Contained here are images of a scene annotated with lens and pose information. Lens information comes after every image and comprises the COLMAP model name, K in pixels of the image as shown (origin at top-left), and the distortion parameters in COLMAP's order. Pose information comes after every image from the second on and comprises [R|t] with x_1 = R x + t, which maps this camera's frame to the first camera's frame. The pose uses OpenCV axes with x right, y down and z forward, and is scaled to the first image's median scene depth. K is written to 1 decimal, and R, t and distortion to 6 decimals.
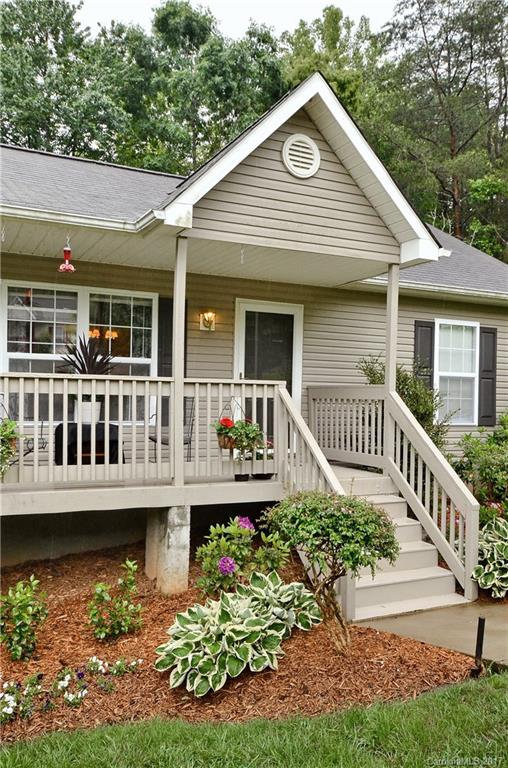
lens RADIAL K [[655.3, 0, 243.1], [0, 655.3, 397.2], [0, 0, 1]] dist [0.005161, 0.009501]
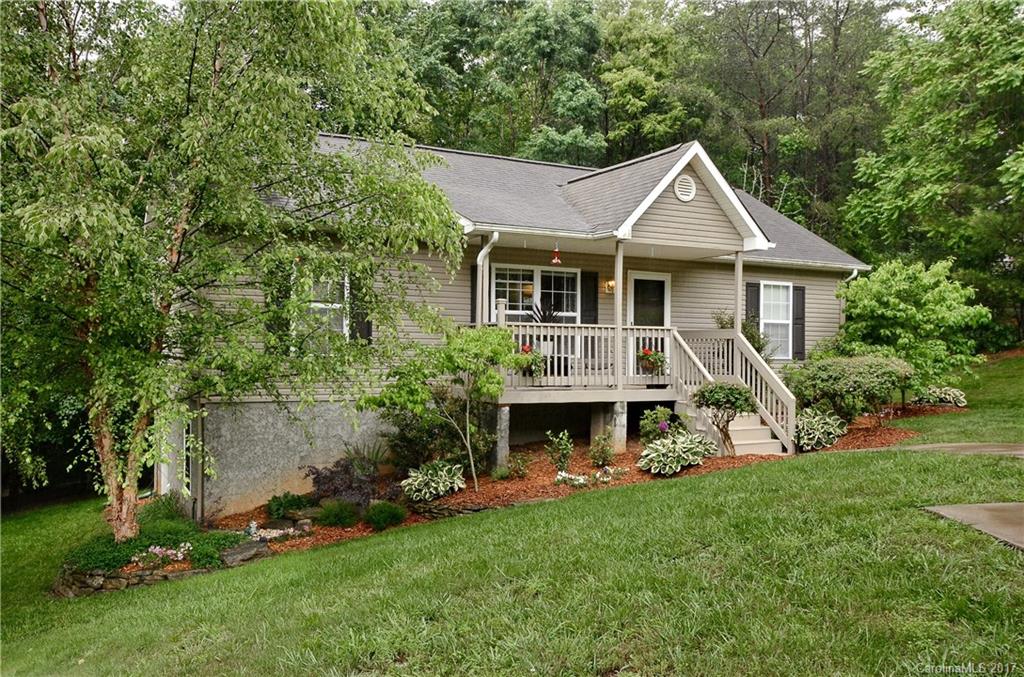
lens RADIAL K [[873.7, 0, 512.0], [0, 873.7, 338.5], [0, 0, 1]] dist [0.005161, 0.009501]
pose [[0.999044, -0.007141, 0.043118, -0.383943], [0.007686, 0.999893, -0.012484, 0.024465], [-0.043024, 0.012803, 0.998992, -1.005964]]
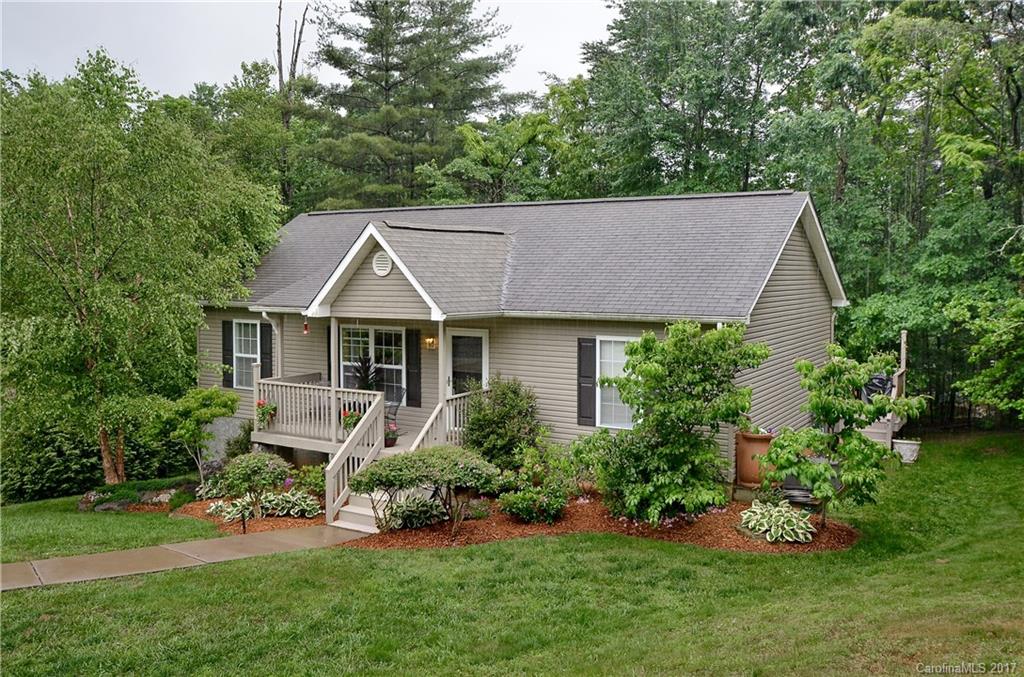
lens RADIAL K [[873.7, 0, 512.0], [0, 873.7, 338.5], [0, 0, 1]] dist [0.005161, 0.009501]
pose [[0.549792, 0.038350, -0.834421, 1.929411], [0.005961, 0.998740, 0.049830, -0.245929], [0.835281, -0.032369, 0.548870, 0.011685]]
